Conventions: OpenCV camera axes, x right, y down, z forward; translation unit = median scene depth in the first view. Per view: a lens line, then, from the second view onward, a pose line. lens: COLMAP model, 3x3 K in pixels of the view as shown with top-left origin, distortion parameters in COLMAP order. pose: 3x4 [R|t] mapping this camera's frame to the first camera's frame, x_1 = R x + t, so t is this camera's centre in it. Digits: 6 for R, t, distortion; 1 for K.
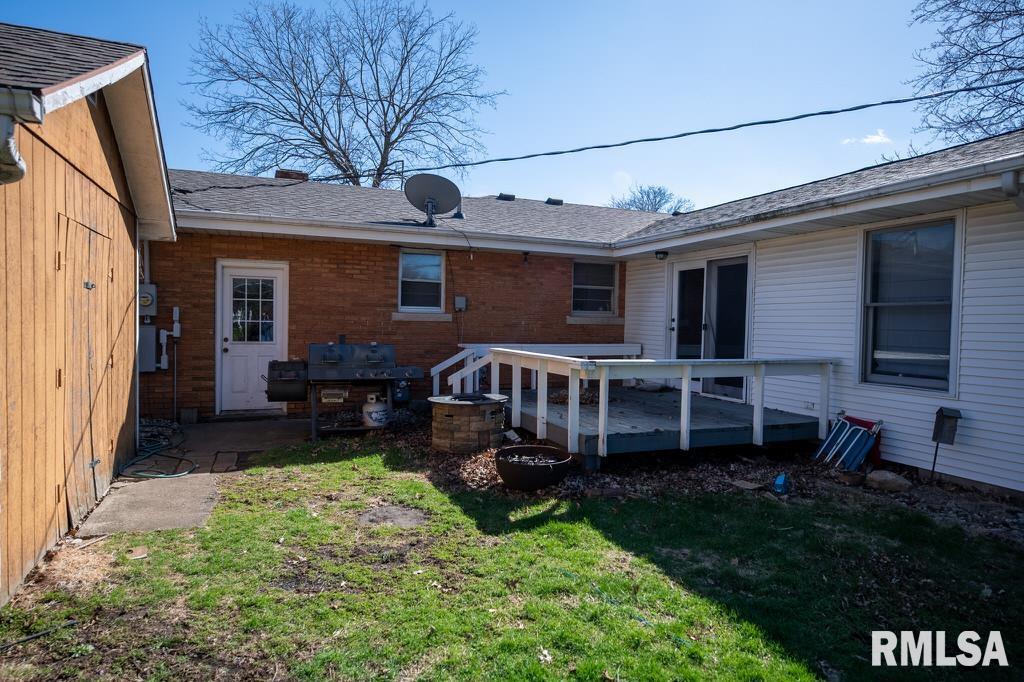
lens RADIAL K [[613.5, 0, 512.0], [0, 613.5, 341.0], [0, 0, 1]] dist [0.001956, 0.000781]
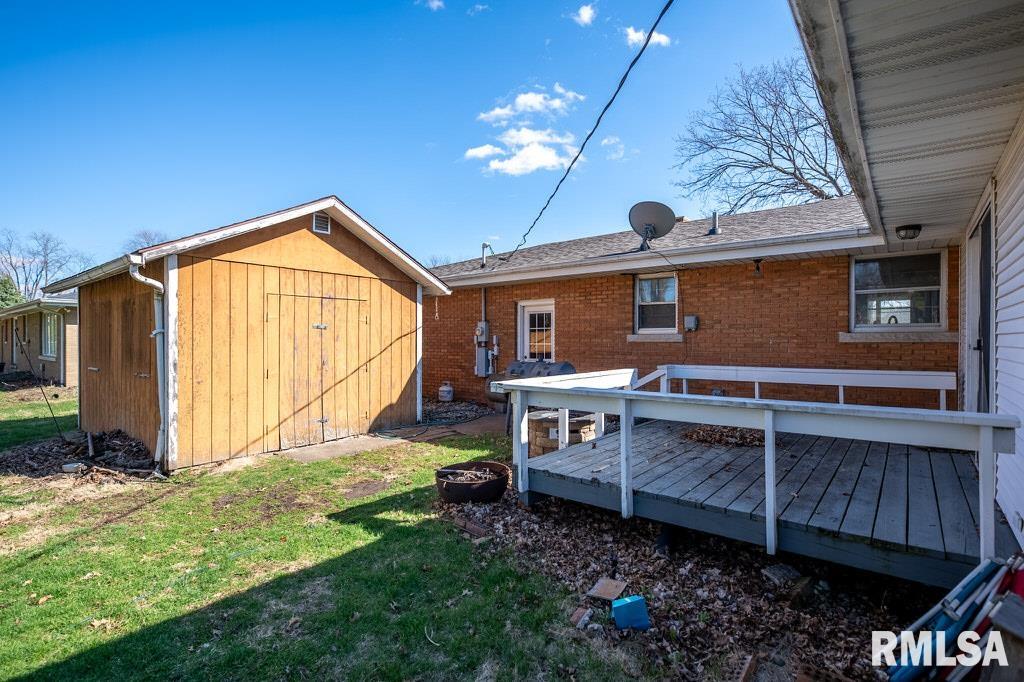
lens RADIAL K [[489.9, 0, 512.0], [0, 489.9, 341.0], [0, 0, 1]] dist [0.000253, -0.000061]
pose [[0.486565, -0.017951, -0.873460, 0.484467], [-0.017484, 0.999389, -0.030278, -0.004960], [0.873469, 0.030003, 0.485954, 0.403002]]
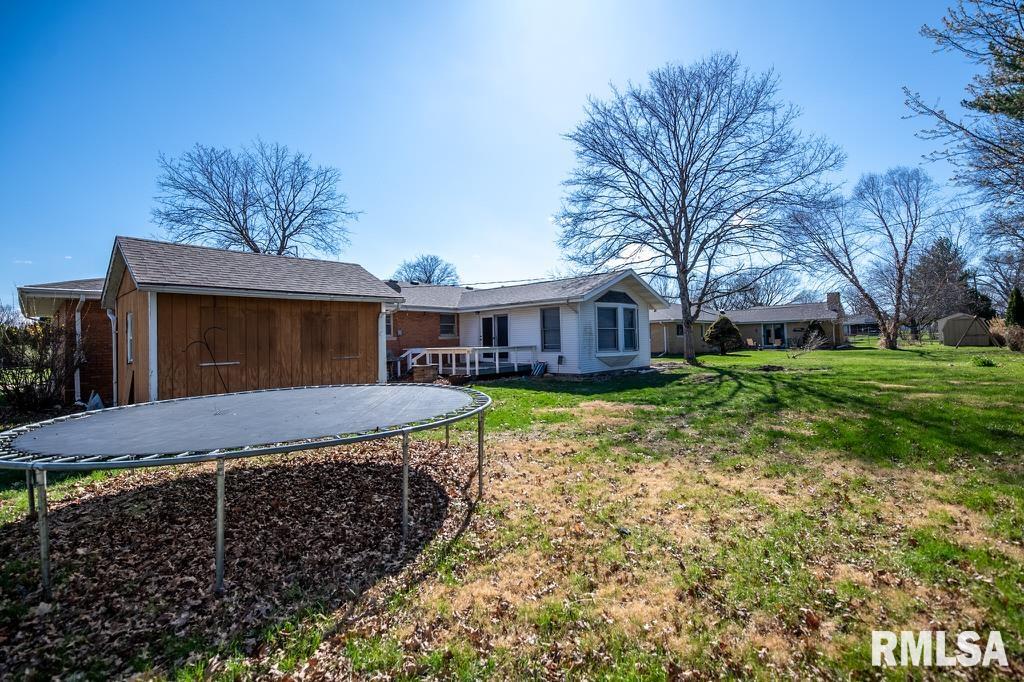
lens RADIAL K [[415.2, 0, 511.3], [0, 415.2, 339.0], [0, 0, 1]] dist [-0.001380, -0.000166]
pose [[0.909039, -0.042819, 0.414506, -0.394734], [0.055856, 0.998251, -0.019375, 0.022437], [-0.412952, 0.040766, 0.909840, -0.757532]]
